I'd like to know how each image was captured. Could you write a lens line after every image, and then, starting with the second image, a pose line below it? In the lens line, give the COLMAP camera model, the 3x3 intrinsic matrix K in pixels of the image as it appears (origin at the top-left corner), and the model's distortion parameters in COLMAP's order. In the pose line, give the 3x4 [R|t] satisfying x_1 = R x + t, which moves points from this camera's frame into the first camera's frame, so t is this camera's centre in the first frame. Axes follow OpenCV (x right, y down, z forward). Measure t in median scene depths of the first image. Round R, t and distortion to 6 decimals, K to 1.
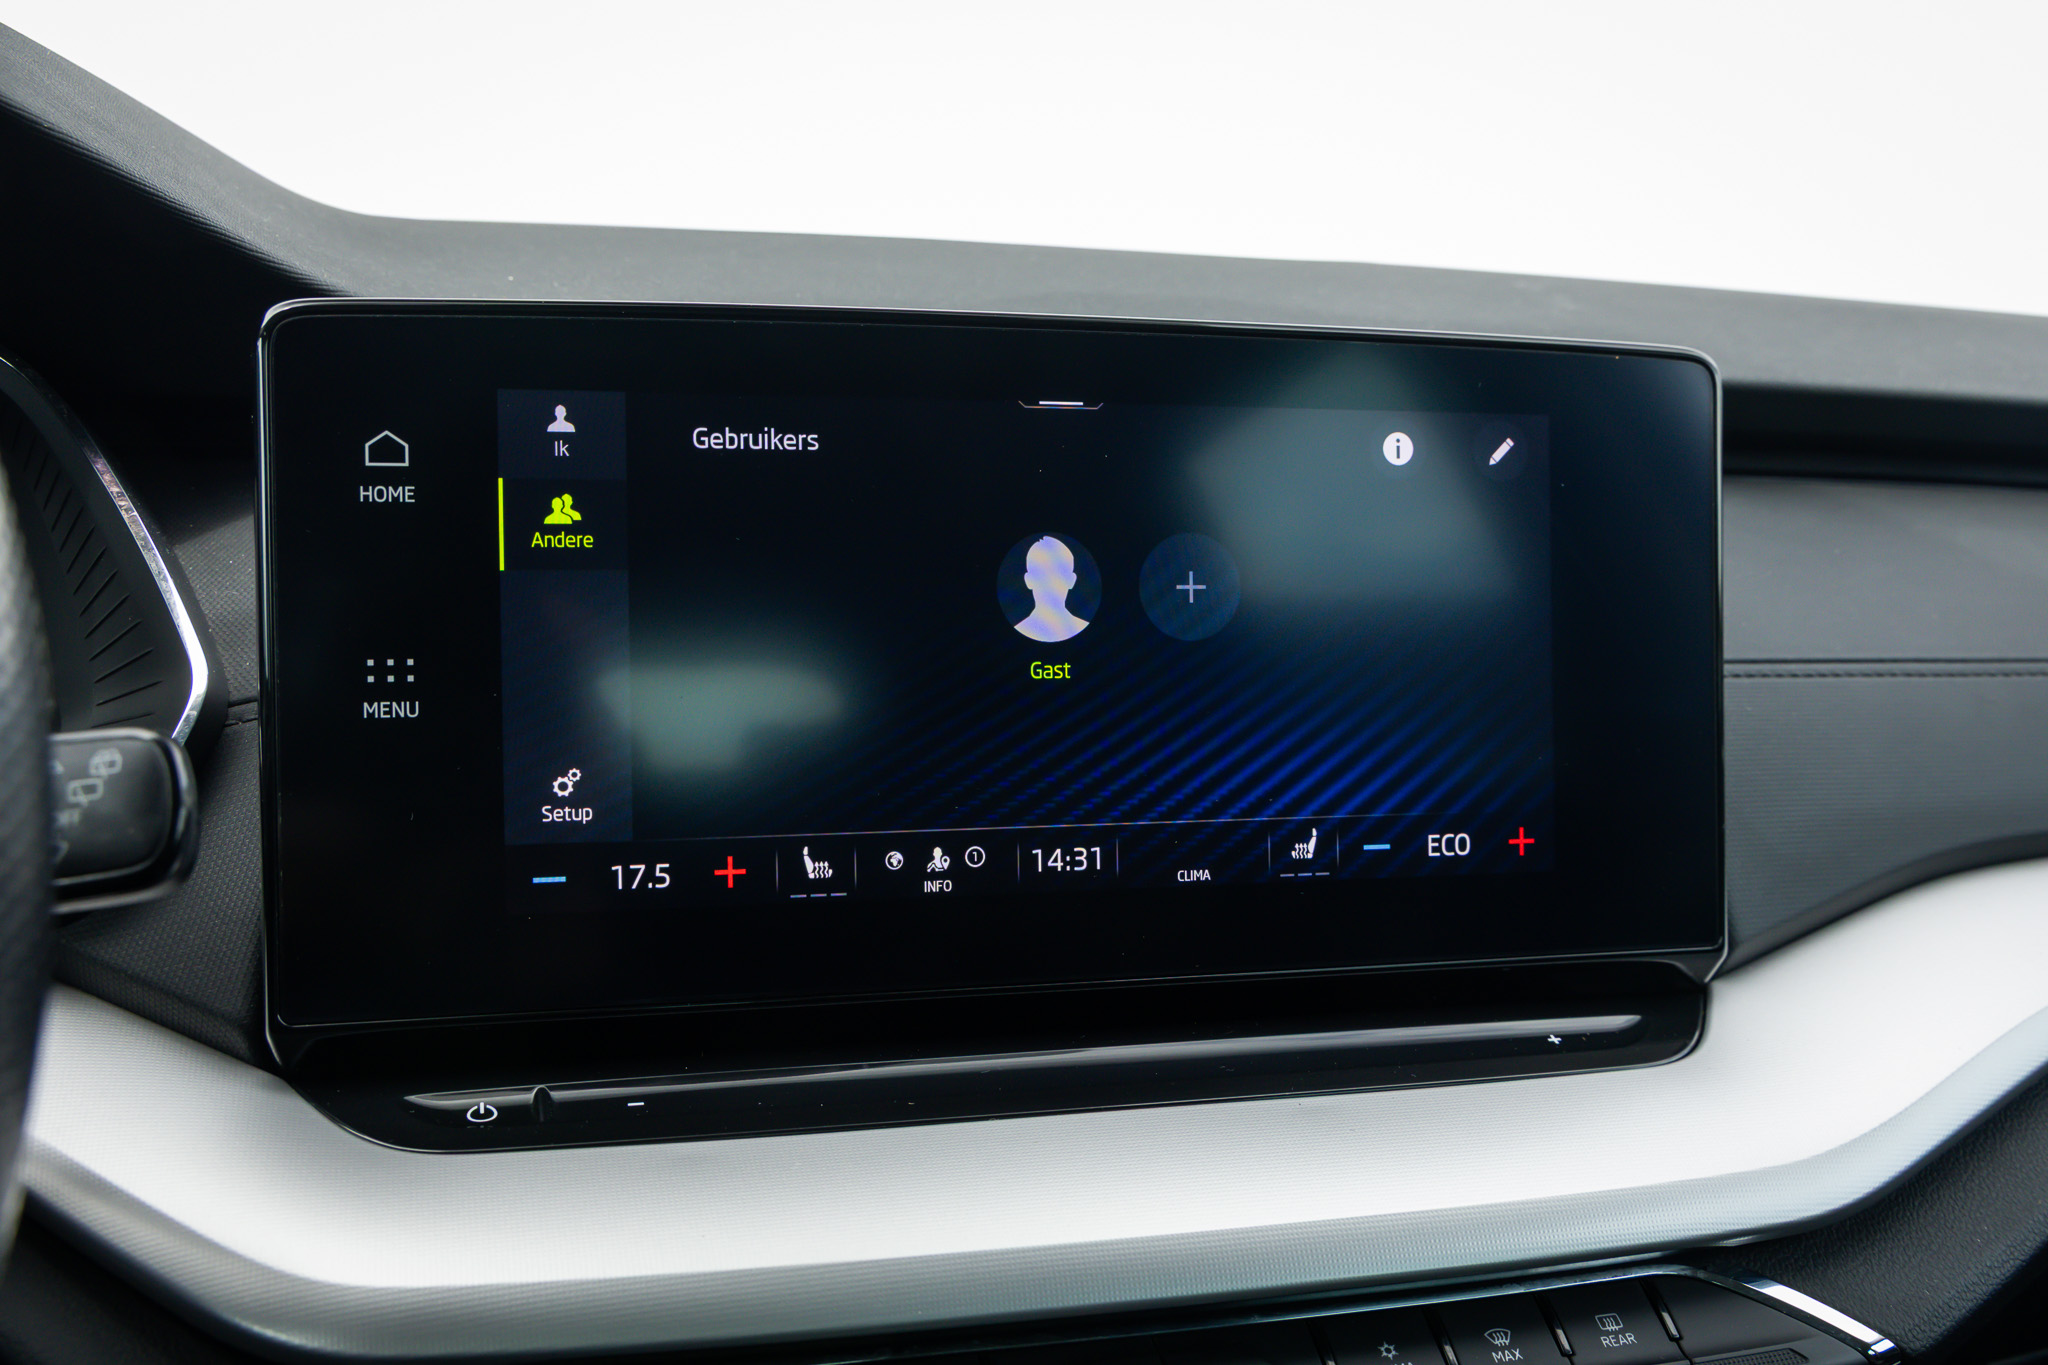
lens RADIAL K [[2167.7, 0, 1032.7], [0, 2167.7, 691.1], [0, 0, 1]] dist [0.004669, 0.000000]
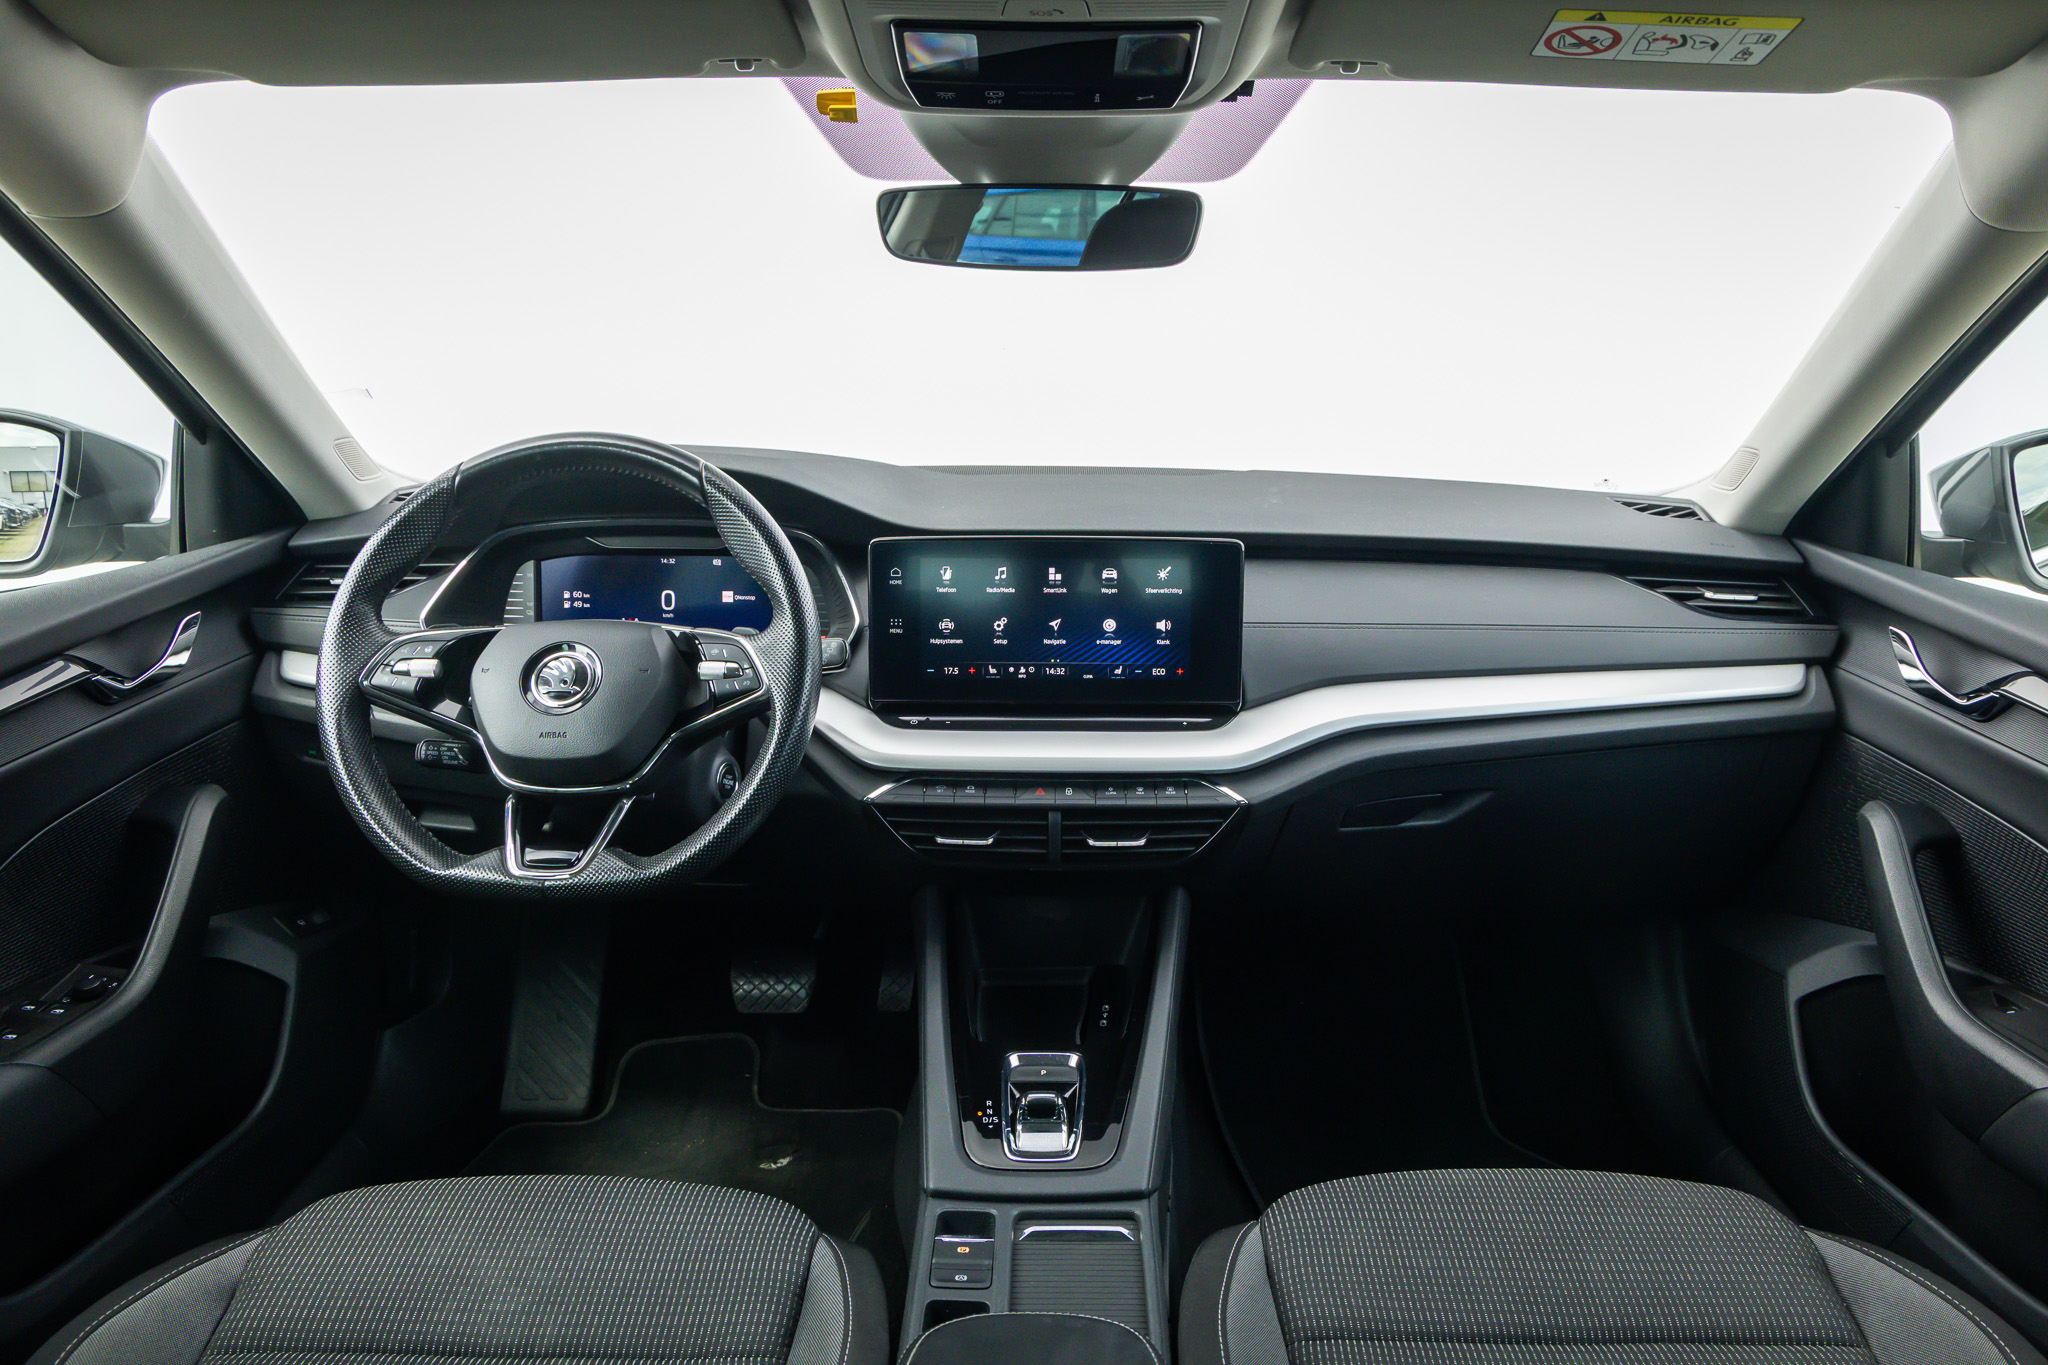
lens RADIAL K [[1364.3, 0, 1022.0], [0, 1364.3, 679.2], [0, 0, 1]] dist [0.002638, 0.007674]
pose [[0.954151, 0.048067, -0.295441, 0.744037], [-0.019010, 0.994761, 0.100449, -0.169904], [0.298721, -0.090227, 0.950066, -1.512853]]
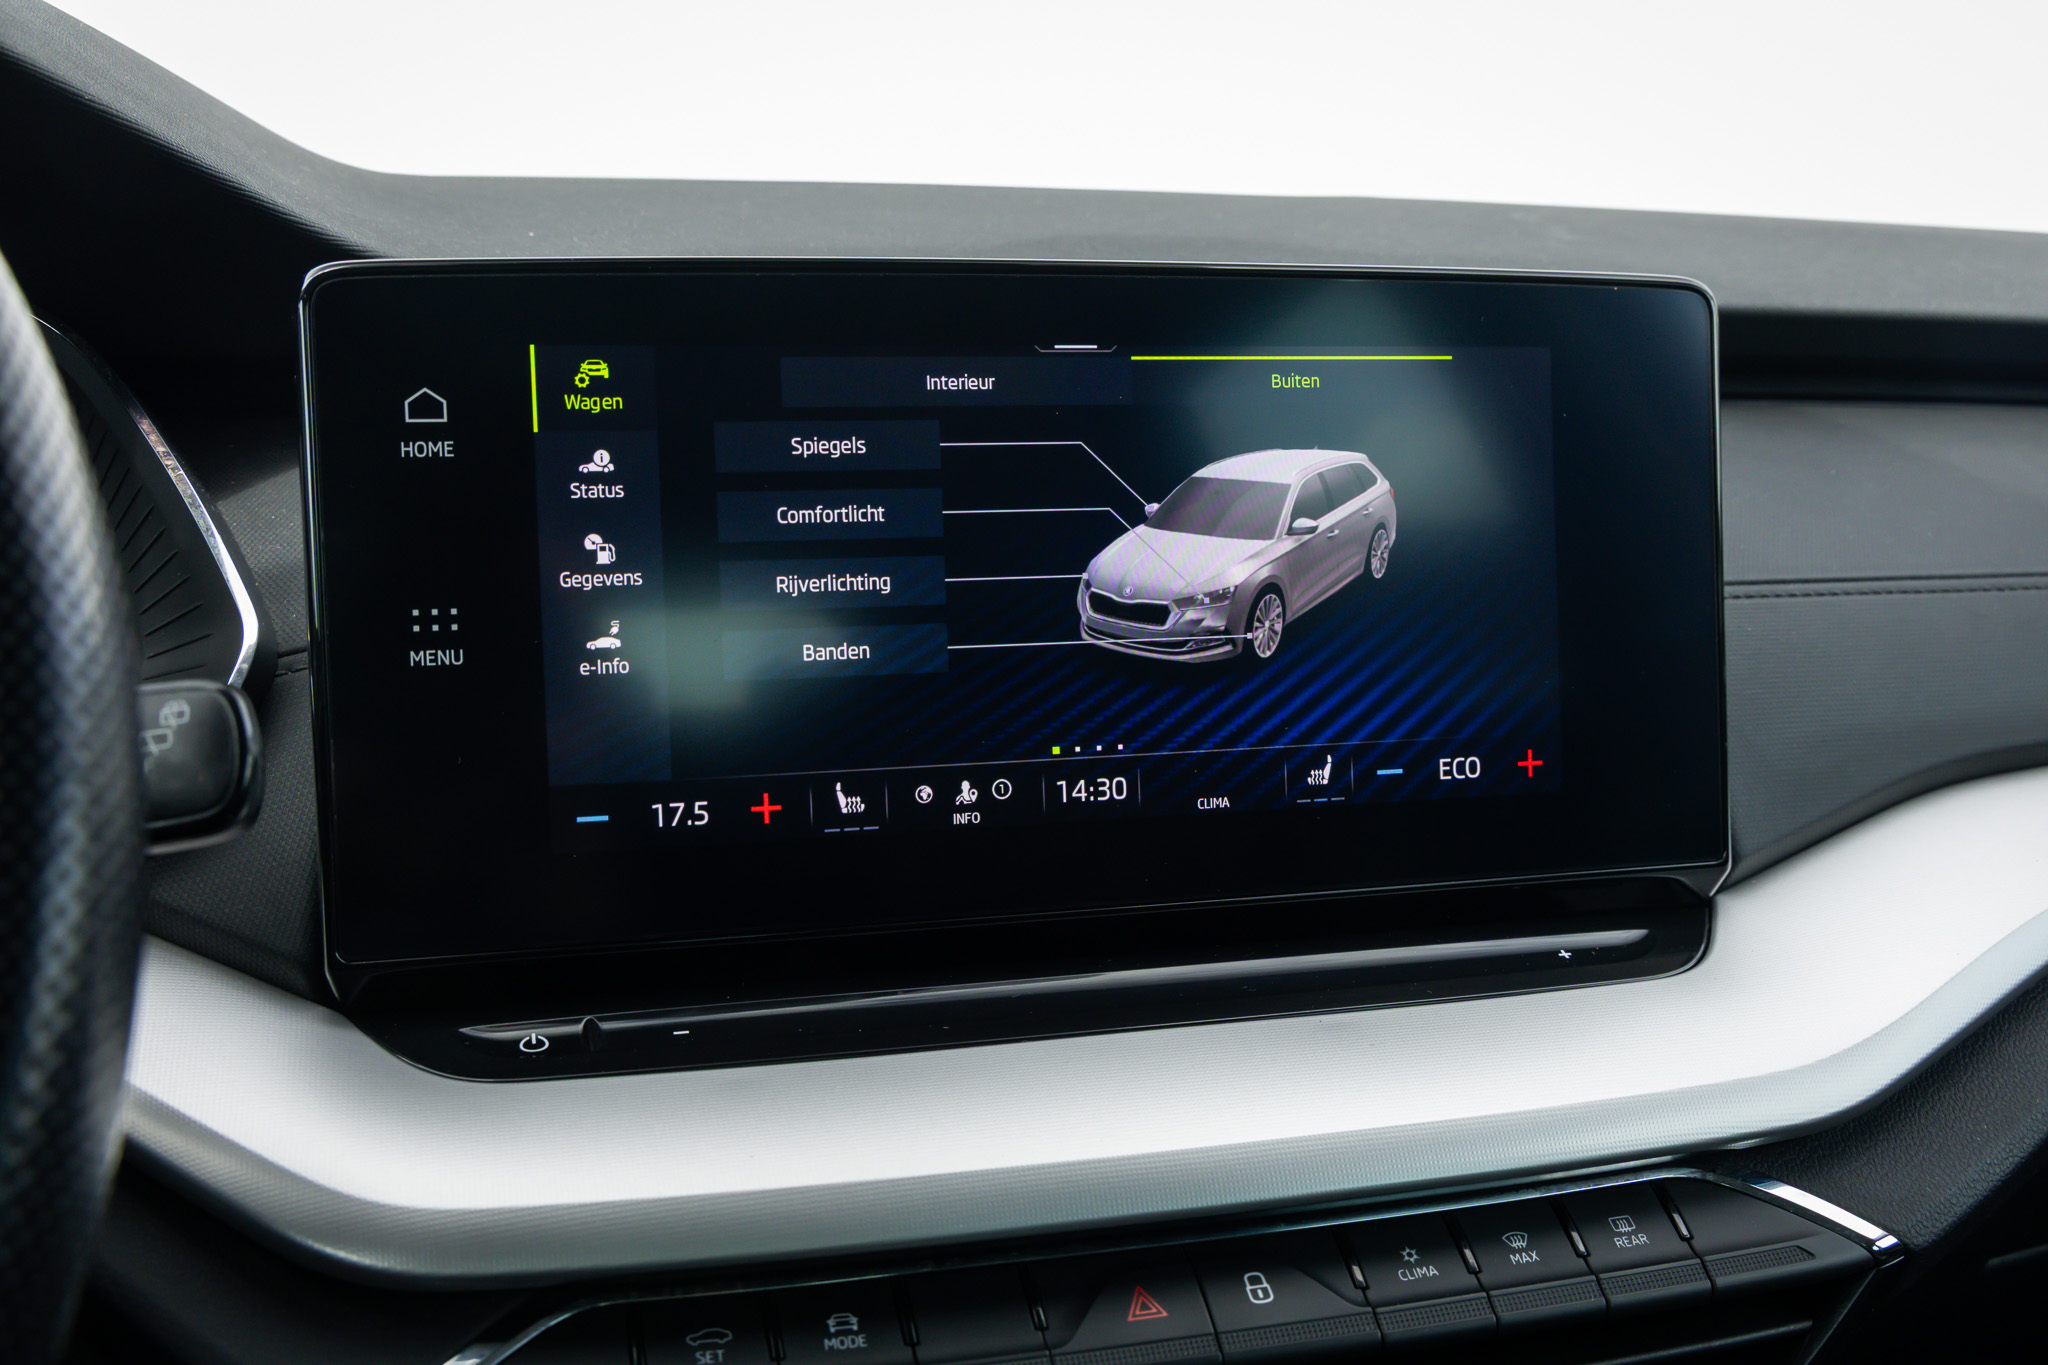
lens RADIAL K [[2167.7, 0, 1019.7], [0, 2167.7, 678.2], [0, 0, 1]] dist [0.004669, 0.000000]
pose [[0.999787, -0.020205, -0.004299, -0.012717], [0.020302, 0.999507, 0.023966, -0.000751], [0.003813, -0.024048, 0.999704, -0.032152]]
